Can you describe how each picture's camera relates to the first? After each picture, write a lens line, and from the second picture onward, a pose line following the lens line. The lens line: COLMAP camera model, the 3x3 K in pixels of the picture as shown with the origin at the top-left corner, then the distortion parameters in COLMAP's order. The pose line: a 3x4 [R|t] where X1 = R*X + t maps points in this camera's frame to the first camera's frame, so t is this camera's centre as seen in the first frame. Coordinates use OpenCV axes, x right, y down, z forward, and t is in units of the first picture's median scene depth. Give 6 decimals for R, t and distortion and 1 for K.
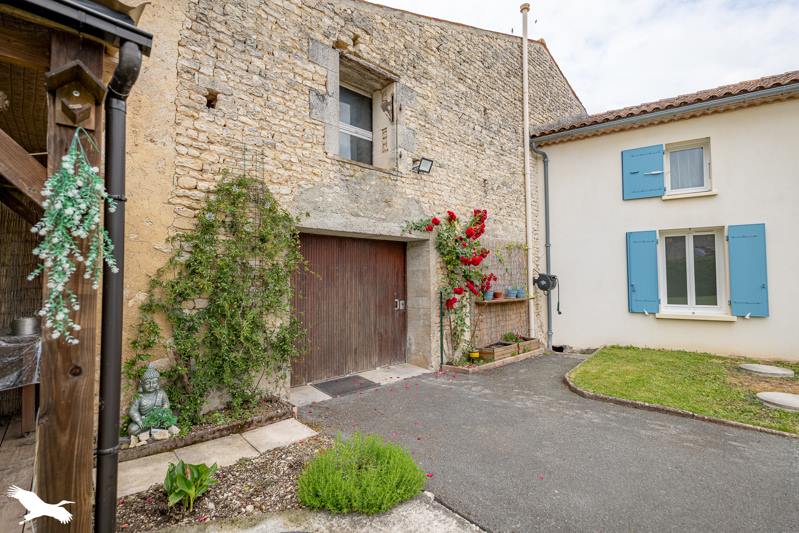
lens RADIAL K [[382.1, 0, 399.5], [0, 382.1, 266.5], [0, 0, 1]] dist [0.000583, -0.000043]
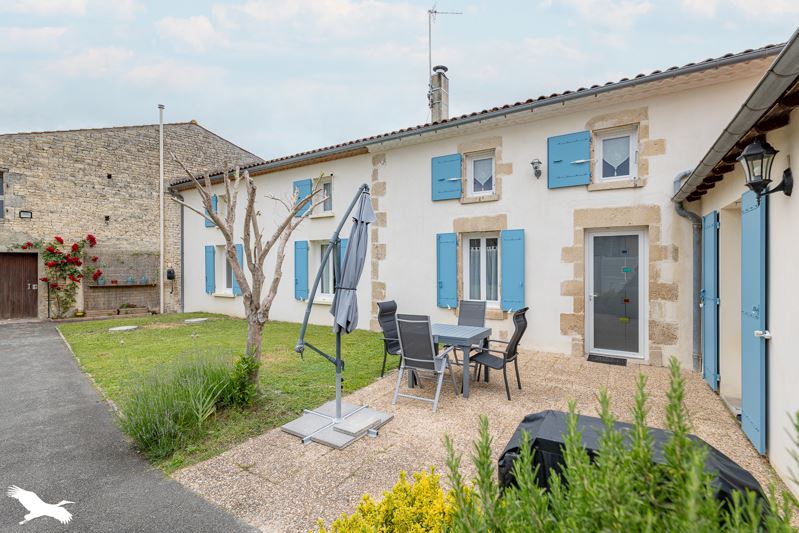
lens RADIAL K [[378.4, 0, 399.5], [0, 378.4, 266.5], [0, 0, 1]] dist [0.001804, -0.000253]
pose [[0.999963, 0.007841, 0.003470, 1.779990], [-0.007947, 0.999473, 0.031478, -0.070274], [-0.003221, -0.031504, 0.999498, -0.849093]]
